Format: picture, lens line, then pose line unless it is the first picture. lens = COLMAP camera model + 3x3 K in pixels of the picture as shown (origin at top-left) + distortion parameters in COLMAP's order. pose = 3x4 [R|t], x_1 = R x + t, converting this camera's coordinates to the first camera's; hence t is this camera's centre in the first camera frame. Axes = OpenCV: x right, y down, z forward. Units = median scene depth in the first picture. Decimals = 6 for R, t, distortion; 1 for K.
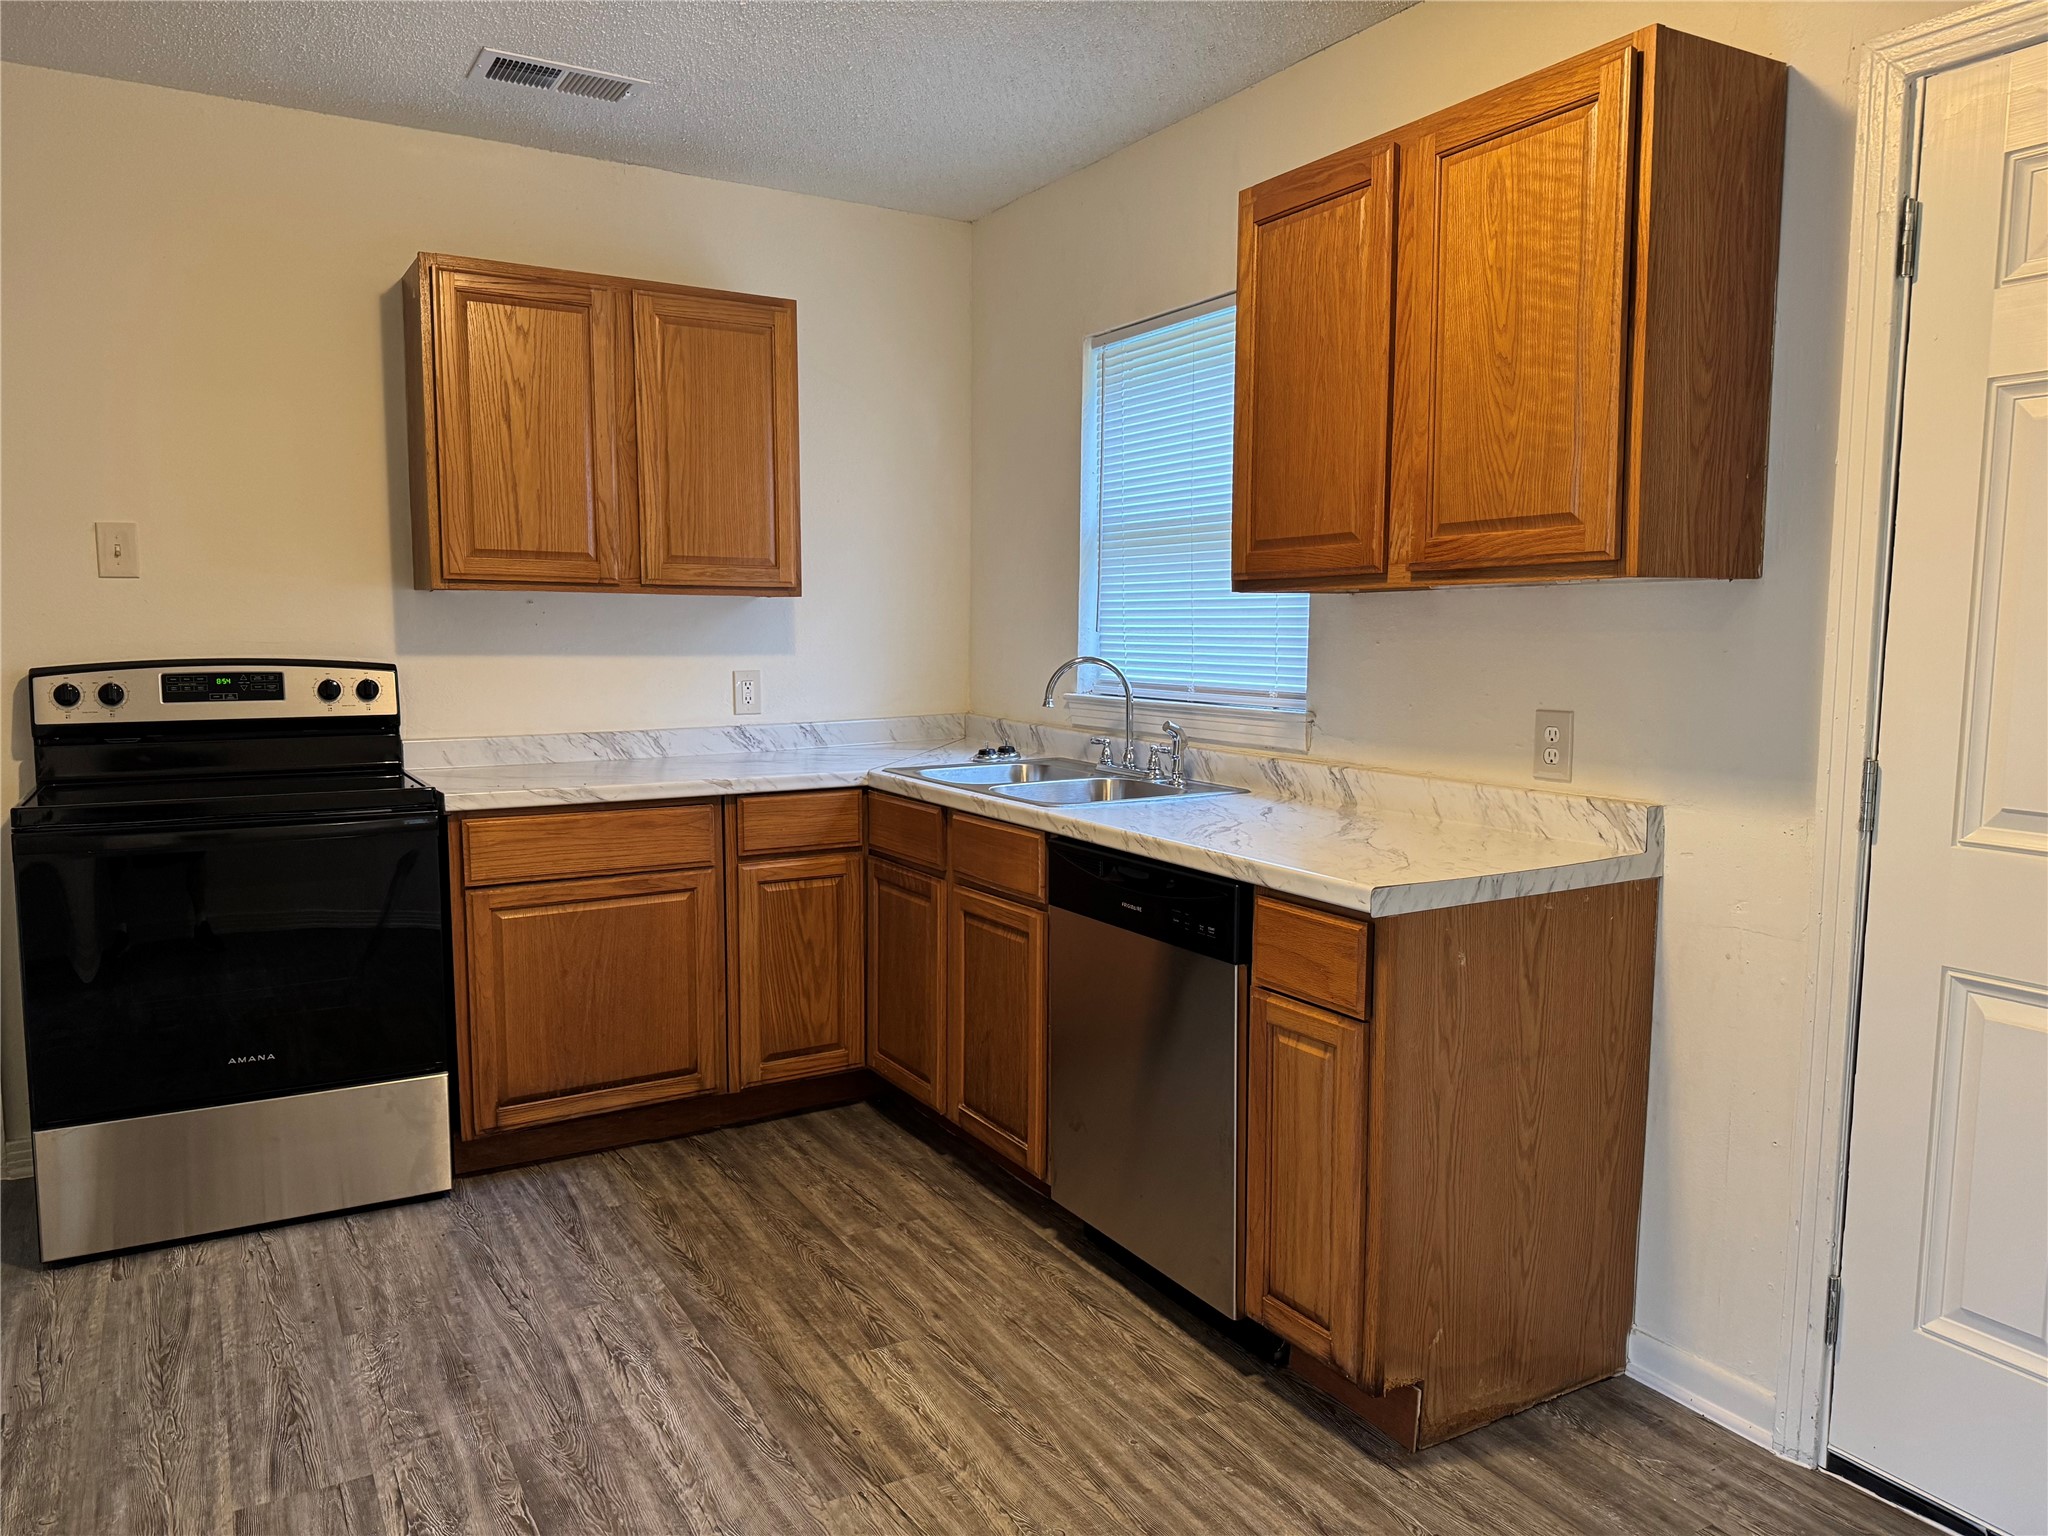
lens RADIAL K [[1439.4, 0, 1023.1], [0, 1439.4, 758.5], [0, 0, 1]] dist [0.083398, -0.076993]
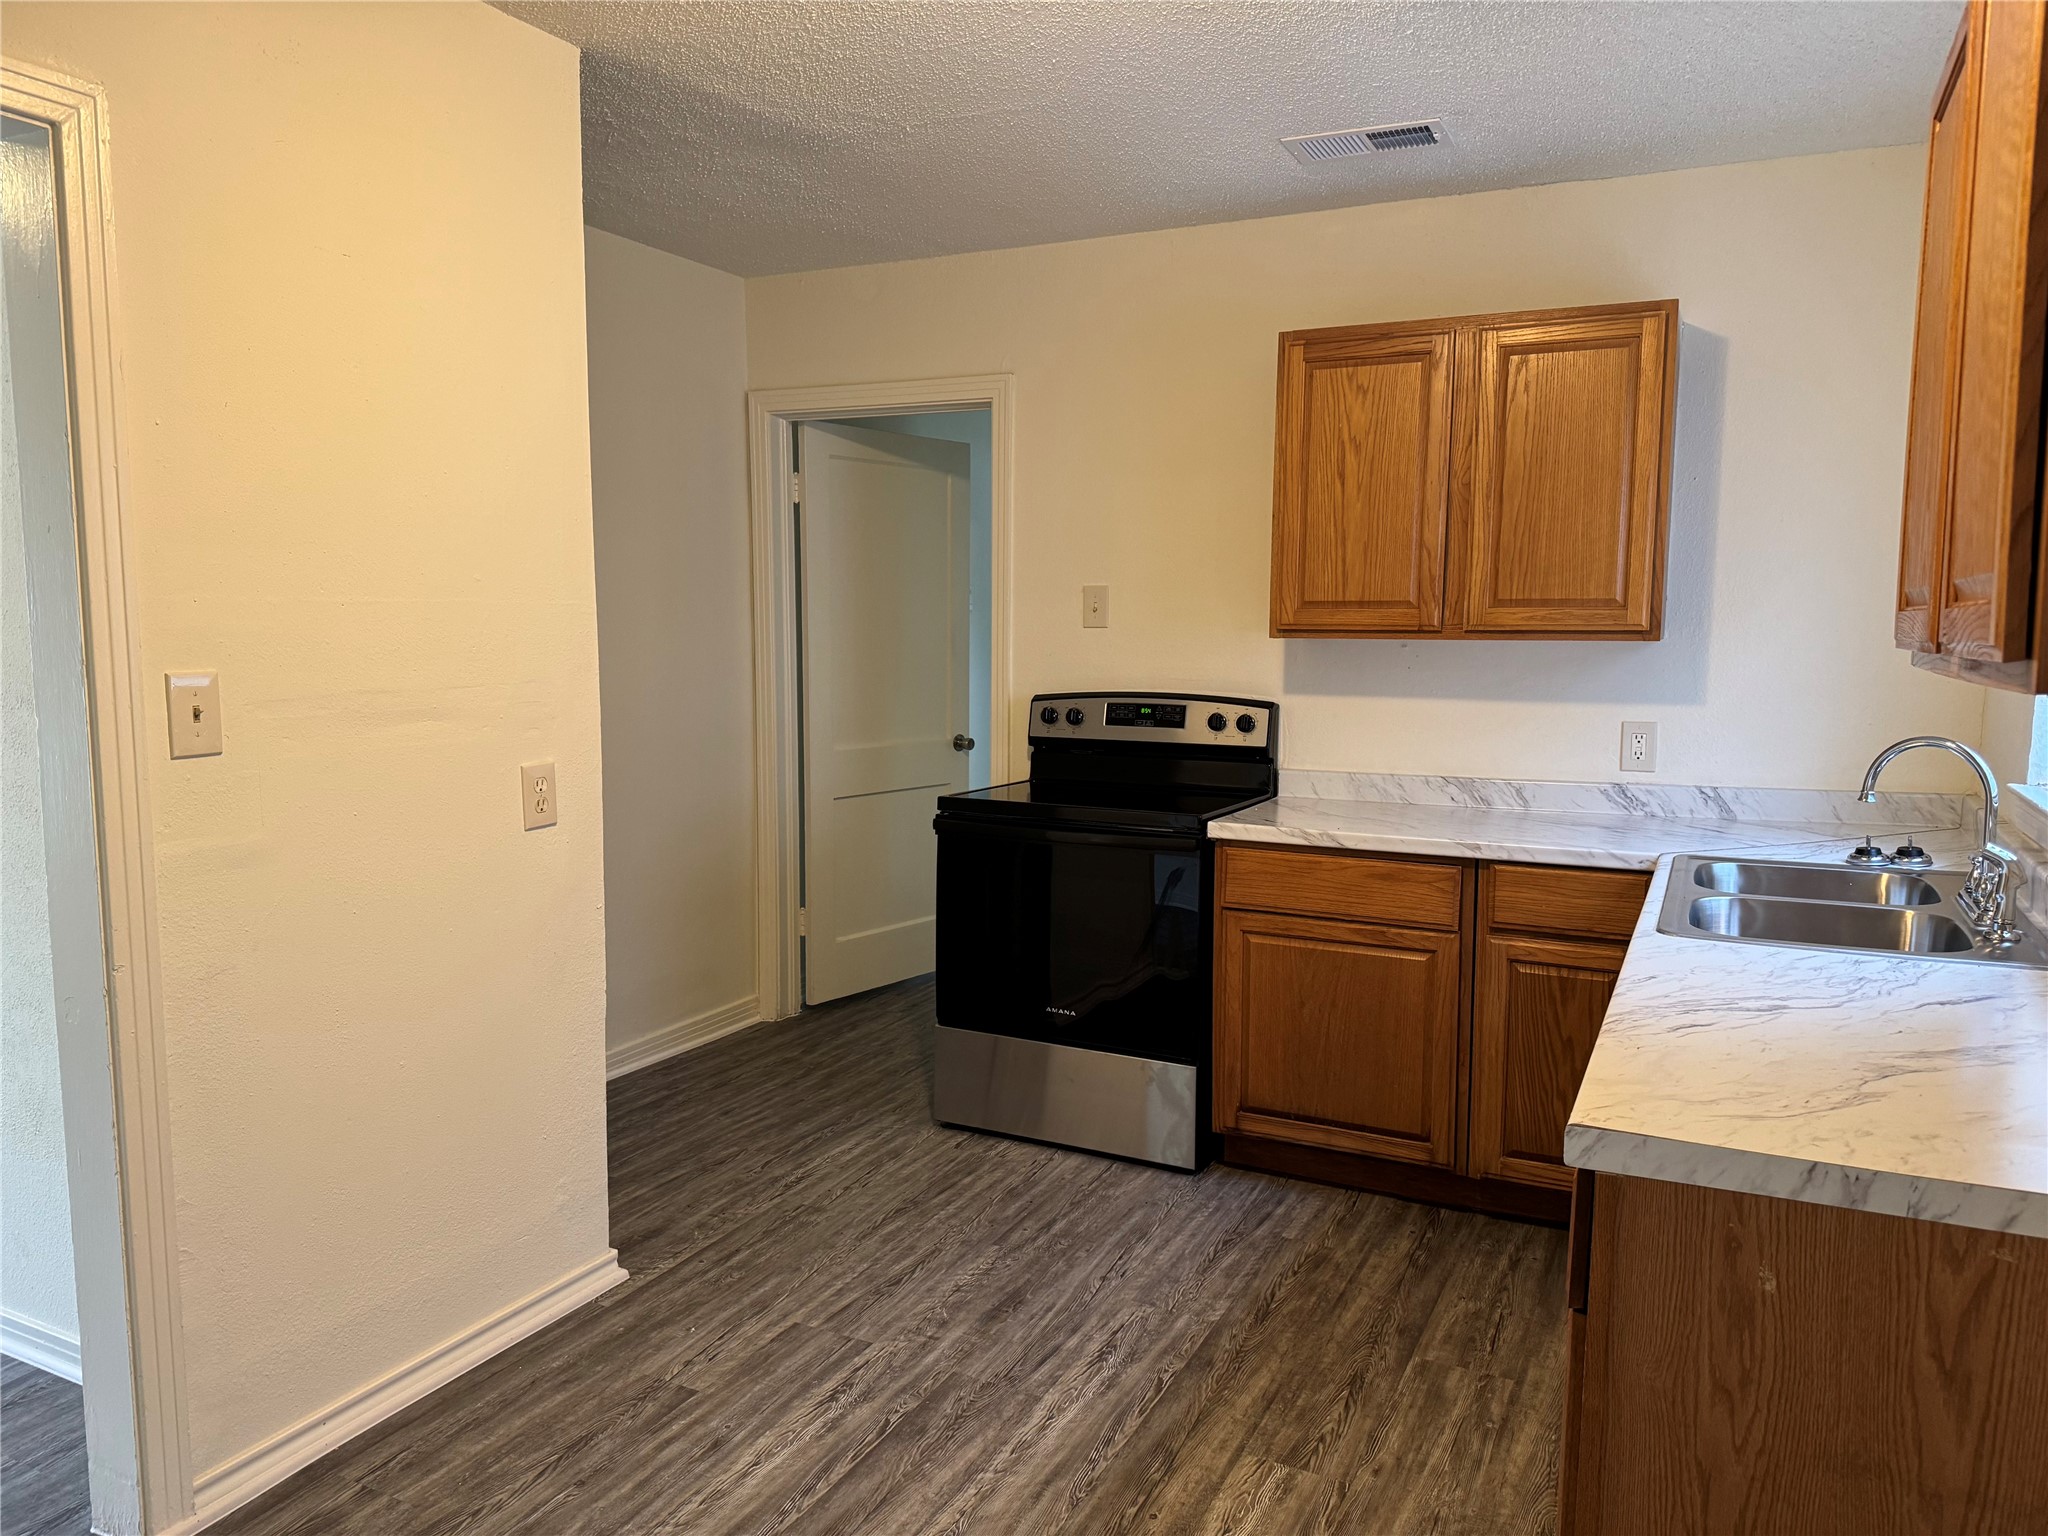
lens RADIAL K [[1439.4, 0, 1027.8], [0, 1439.4, 766.5], [0, 0, 1]] dist [0.083398, -0.076993]
pose [[0.557221, 0.087216, -0.825771, 0.421350], [-0.080308, 0.995467, 0.050948, -0.061537], [0.826472, 0.037927, 0.561699, 0.241319]]
